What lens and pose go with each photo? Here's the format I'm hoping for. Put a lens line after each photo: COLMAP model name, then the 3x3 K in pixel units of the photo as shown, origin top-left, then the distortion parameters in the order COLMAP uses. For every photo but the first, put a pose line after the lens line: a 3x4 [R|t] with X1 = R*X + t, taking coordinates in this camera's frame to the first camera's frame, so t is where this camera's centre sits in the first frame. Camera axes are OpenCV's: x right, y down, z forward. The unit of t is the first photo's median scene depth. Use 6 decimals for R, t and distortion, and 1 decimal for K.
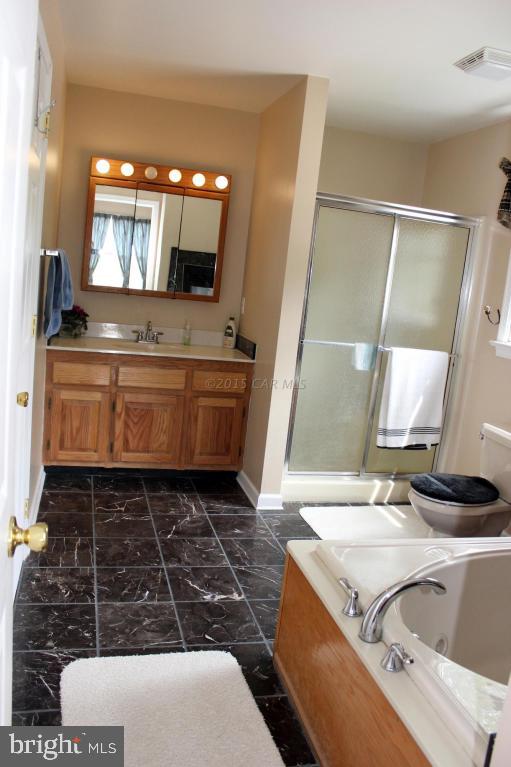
lens RADIAL K [[628.1, 0, 255.5], [0, 628.1, 383.5], [0, 0, 1]] dist [-0.166760, 0.141448]
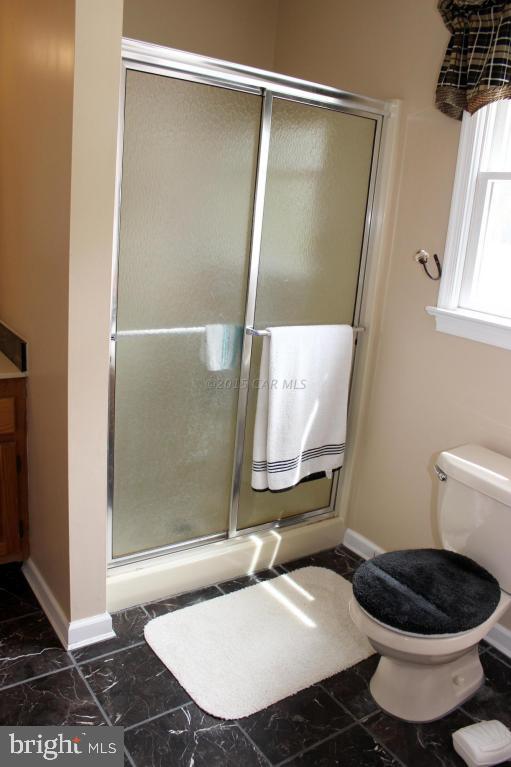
lens RADIAL K [[628.1, 0, 255.5], [0, 628.1, 383.5], [0, 0, 1]] dist [-0.166760, 0.141448]
pose [[0.937995, -0.118255, 0.325853, 0.010046], [0.075055, 0.986997, 0.142140, -0.089166], [-0.338425, -0.108870, 0.934674, 0.443431]]
